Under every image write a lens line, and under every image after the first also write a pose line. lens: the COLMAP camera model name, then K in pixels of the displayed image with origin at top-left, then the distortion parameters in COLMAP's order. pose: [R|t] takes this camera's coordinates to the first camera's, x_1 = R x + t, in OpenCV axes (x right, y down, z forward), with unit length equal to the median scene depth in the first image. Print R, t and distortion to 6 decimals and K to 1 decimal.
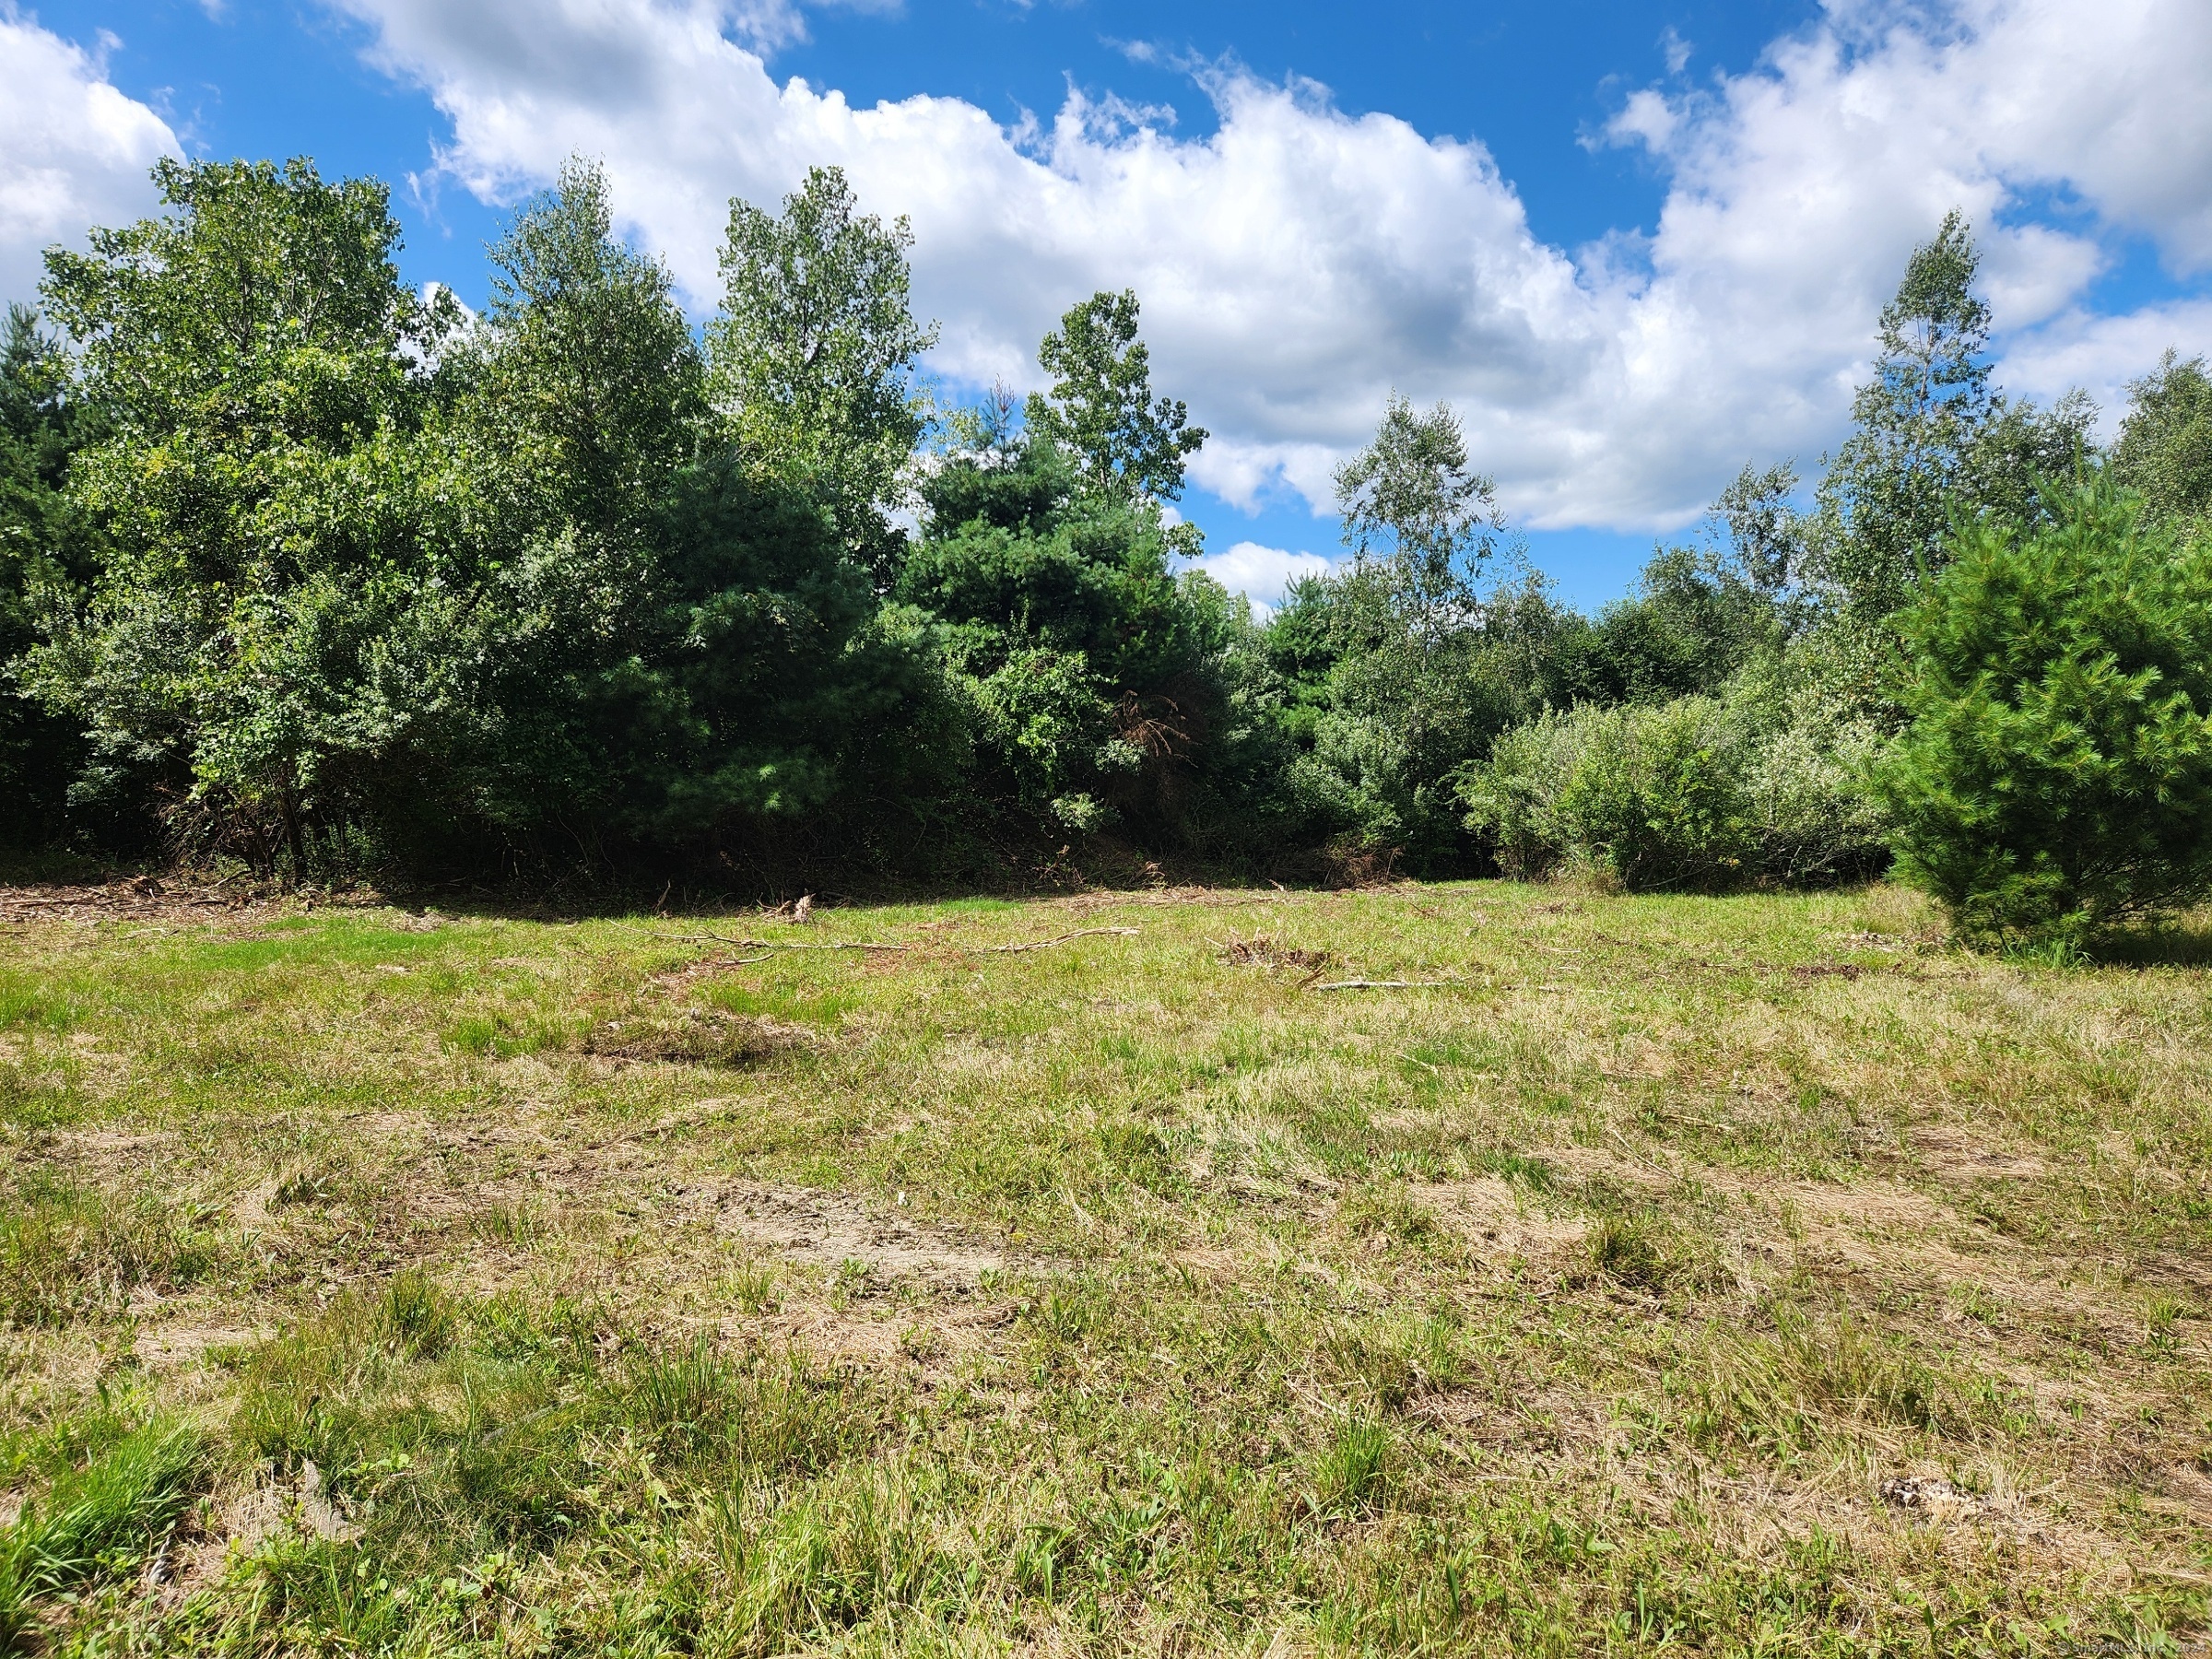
lens RADIAL K [[1548.3, 0, 1094.2], [0, 1548.3, 856.6], [0, 0, 1]] dist [0.075550, -0.070701]
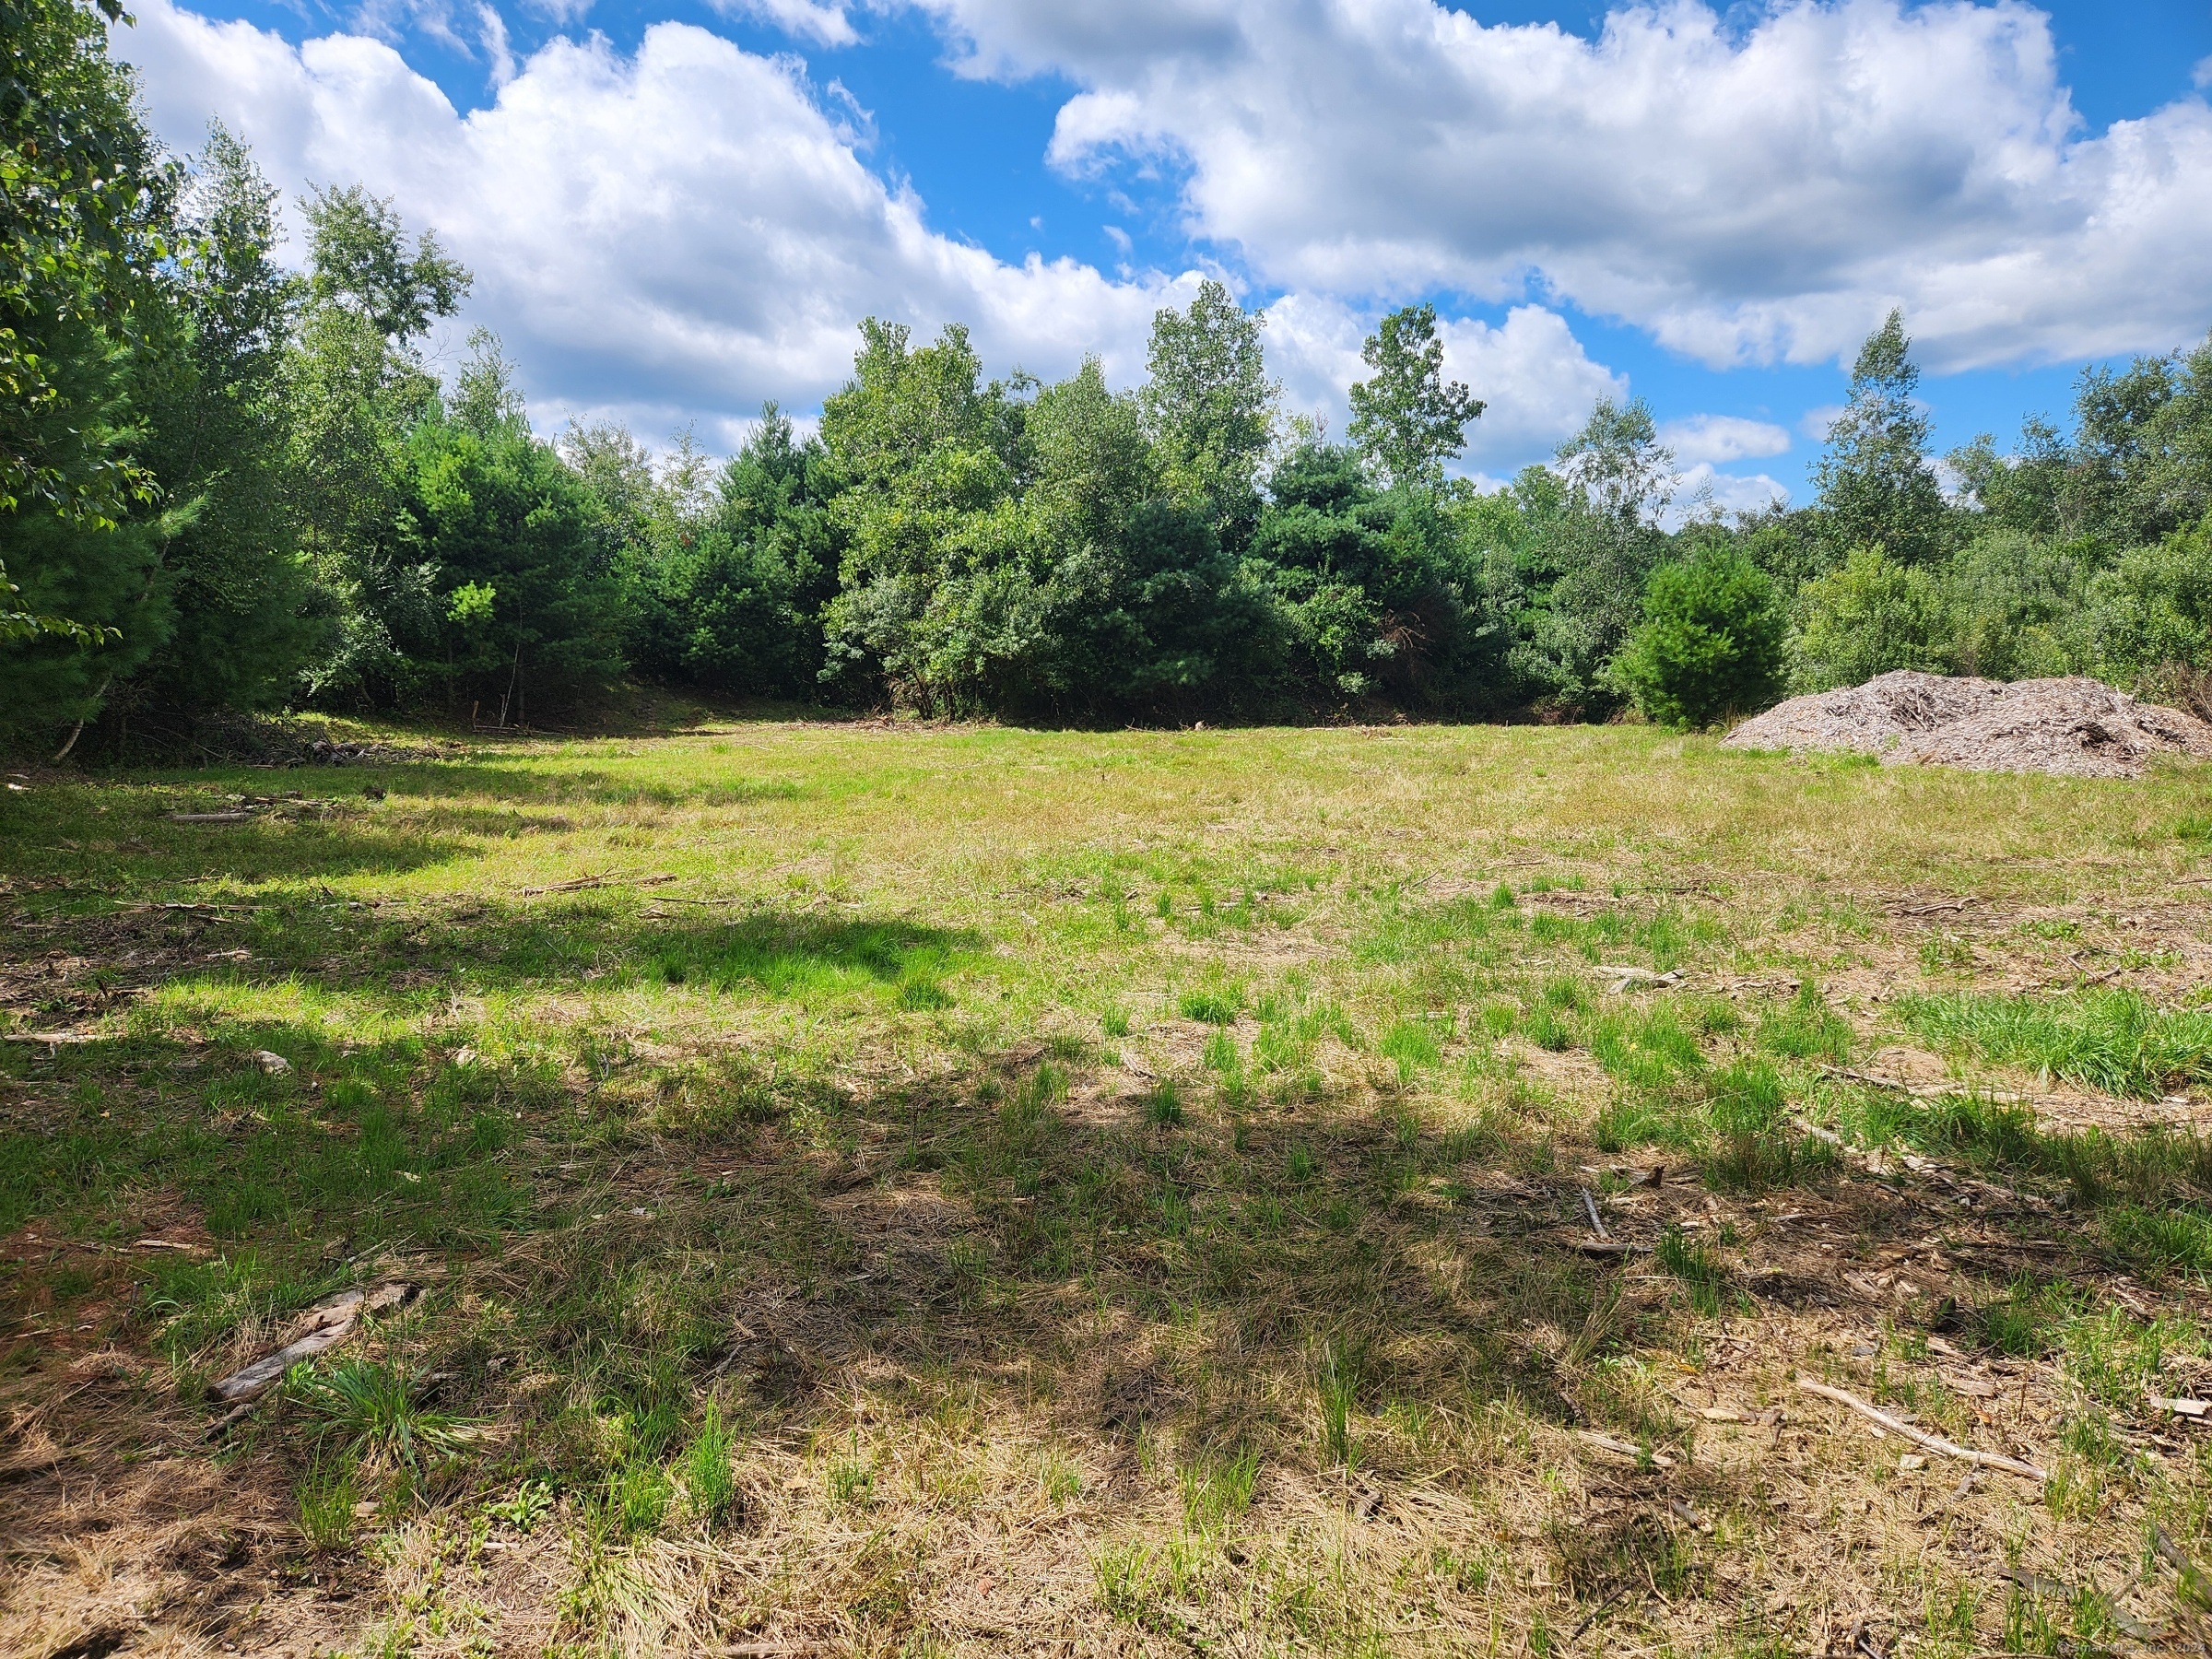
lens RADIAL K [[1548.3, 0, 1094.2], [0, 1548.3, 856.6], [0, 0, 1]] dist [0.075550, -0.070701]
pose [[0.971385, 0.021691, -0.236520, 0.113740], [-0.002989, 0.996859, 0.079146, 0.025539], [0.237493, -0.076174, 0.968398, -0.697251]]
